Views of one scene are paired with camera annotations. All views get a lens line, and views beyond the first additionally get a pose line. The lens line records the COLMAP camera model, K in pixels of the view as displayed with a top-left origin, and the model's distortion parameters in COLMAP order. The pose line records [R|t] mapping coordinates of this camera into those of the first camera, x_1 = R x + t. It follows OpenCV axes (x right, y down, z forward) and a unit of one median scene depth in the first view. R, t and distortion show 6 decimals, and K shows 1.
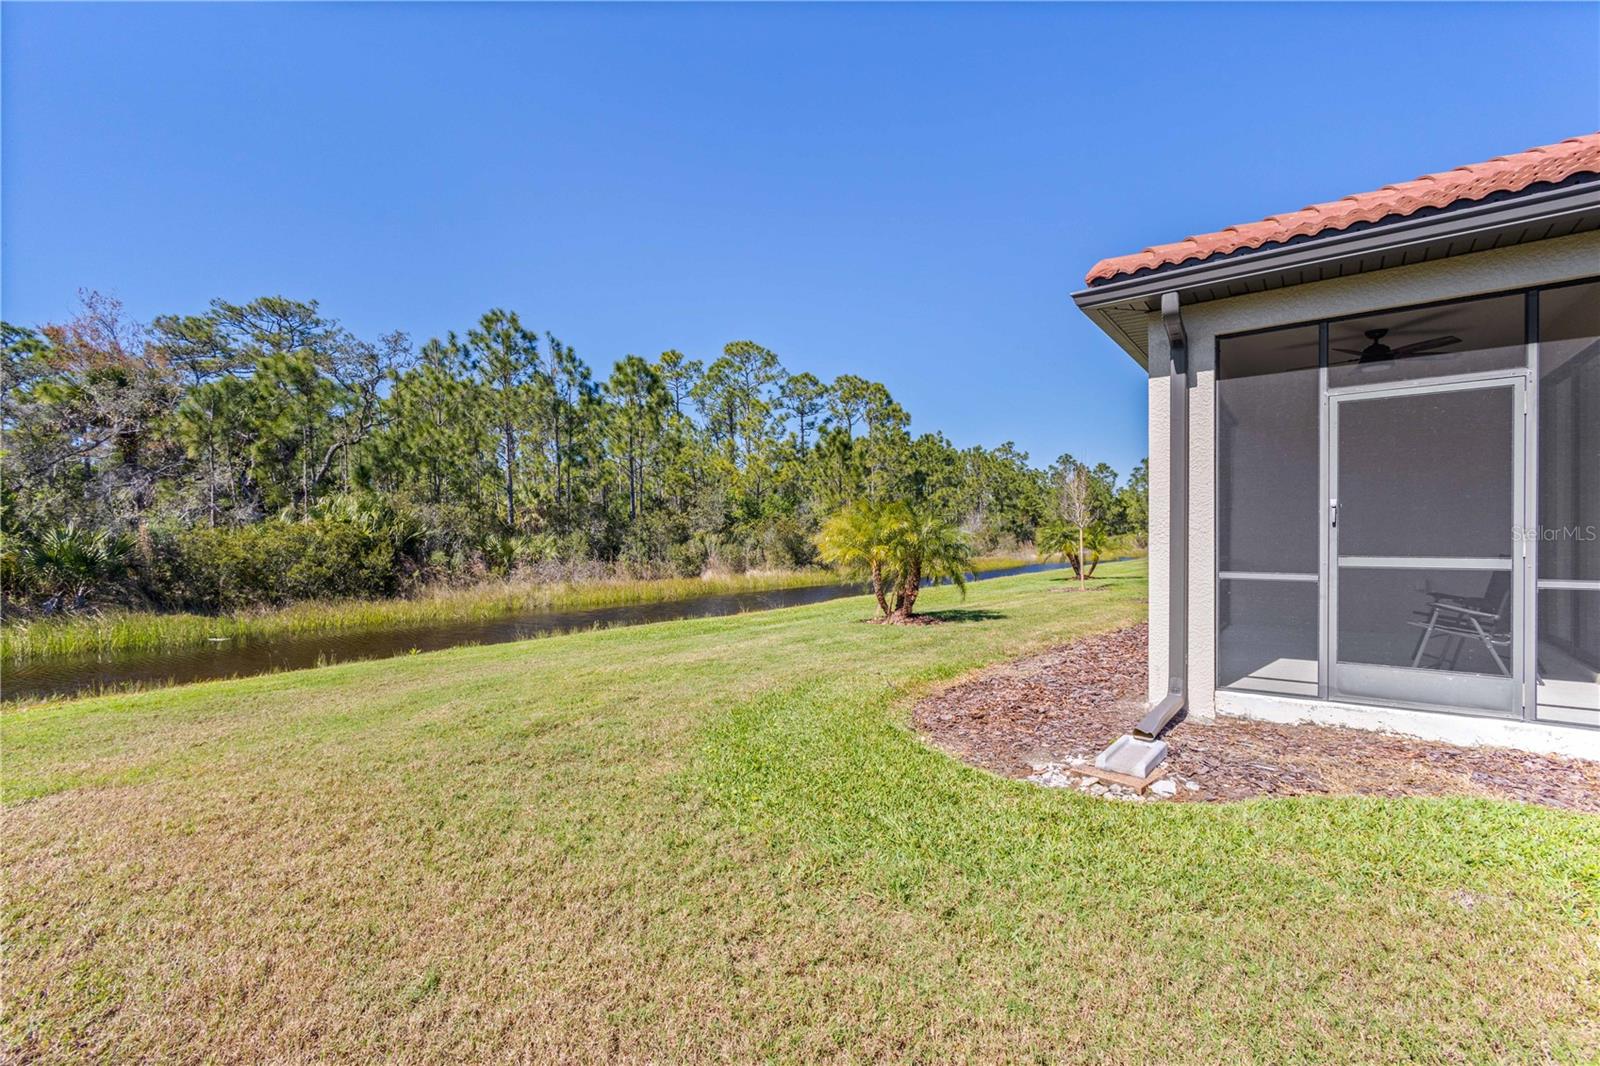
lens RADIAL K [[683.4, 0, 790.4], [0, 683.4, 539.8], [0, 0, 1]] dist [-0.006451, 0.001476]
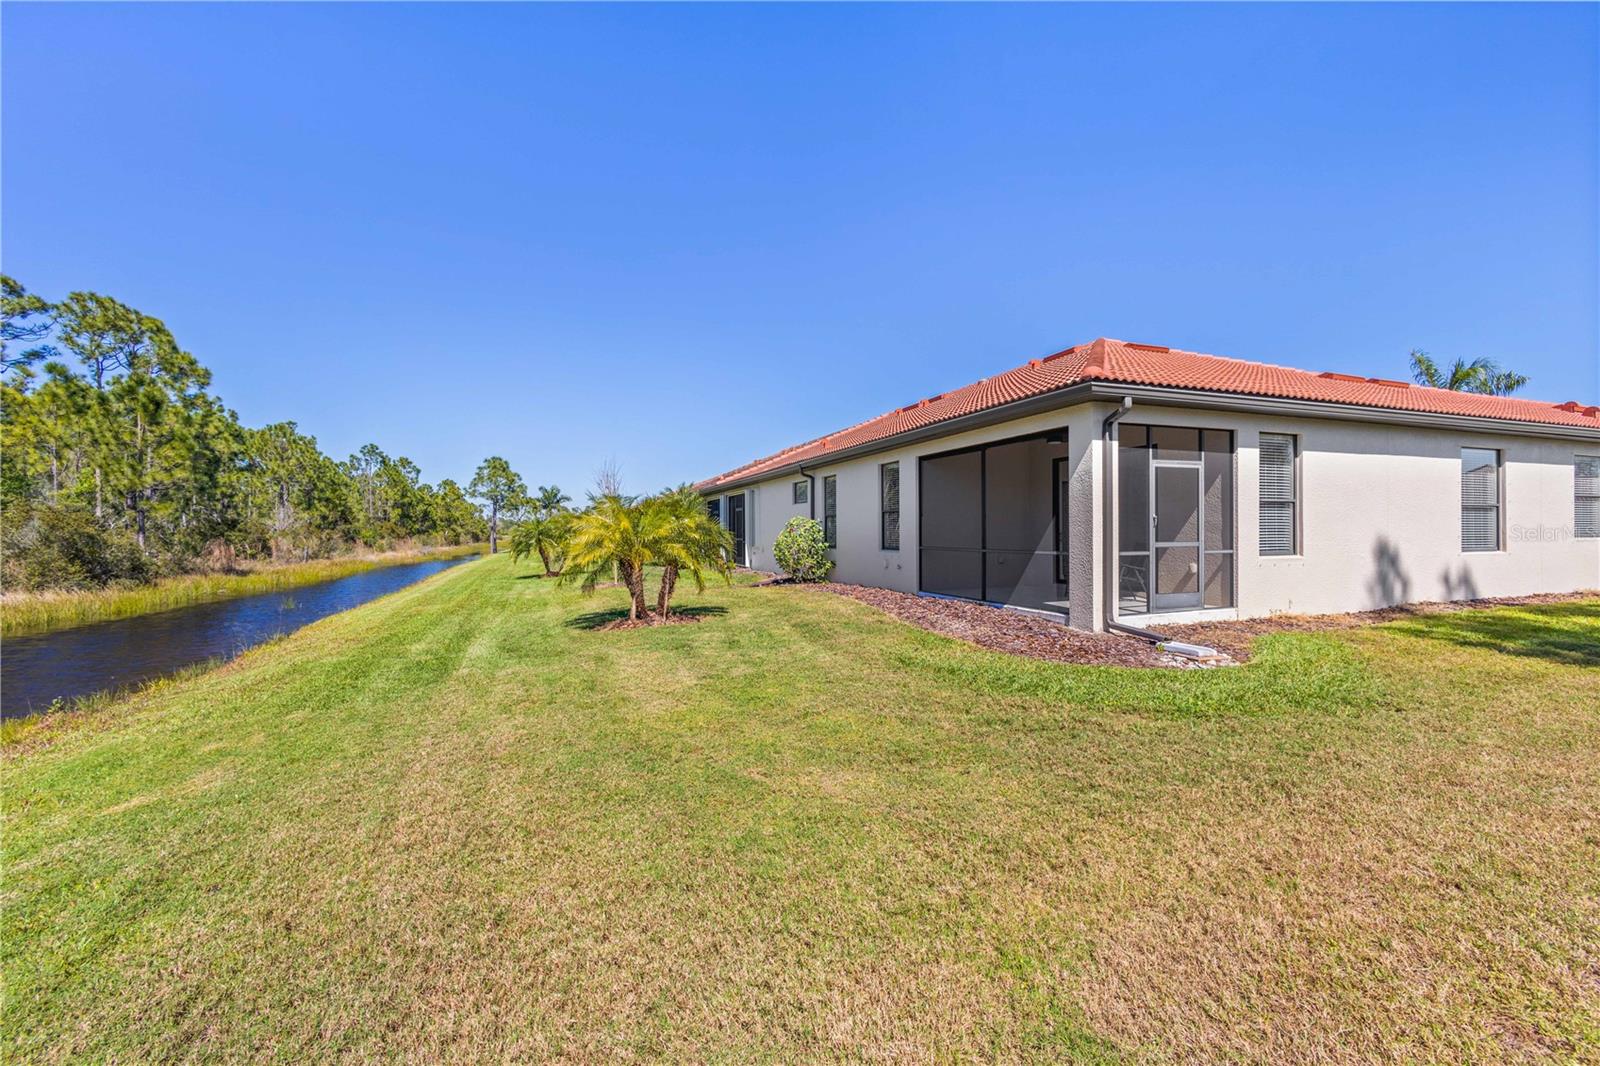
lens RADIAL K [[683.4, 0, 794.9], [0, 683.4, 530.9], [0, 0, 1]] dist [-0.006451, 0.001476]
pose [[0.512121, -0.000878, 0.858913, -0.188313], [0.009359, 0.999946, -0.004558, -0.001211], [-0.858862, 0.010373, 0.512102, 0.109827]]
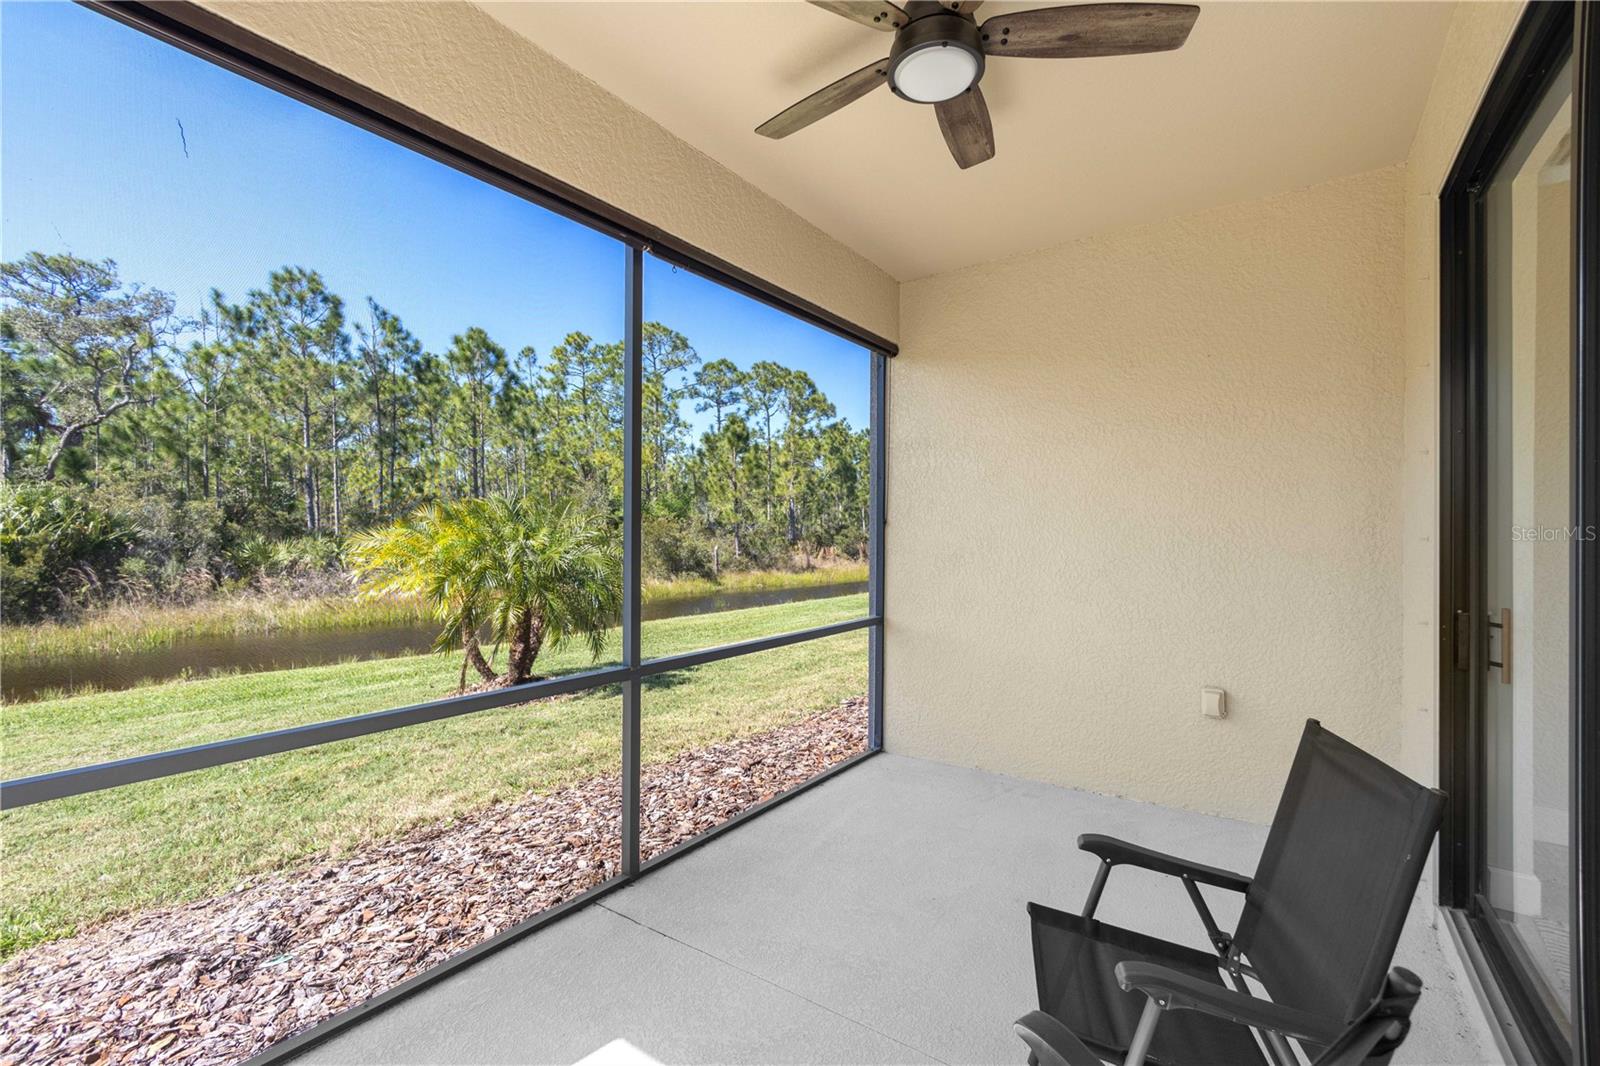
lens RADIAL K [[683.4, 0, 810.6], [0, 683.4, 533.1], [0, 0, 1]] dist [-0.006451, 0.001476]
pose [[0.998945, 0.004166, 0.045735, 0.142235], [-0.003806, 0.999961, -0.007965, -0.006033], [-0.045766, 0.007783, 0.998922, 0.118955]]
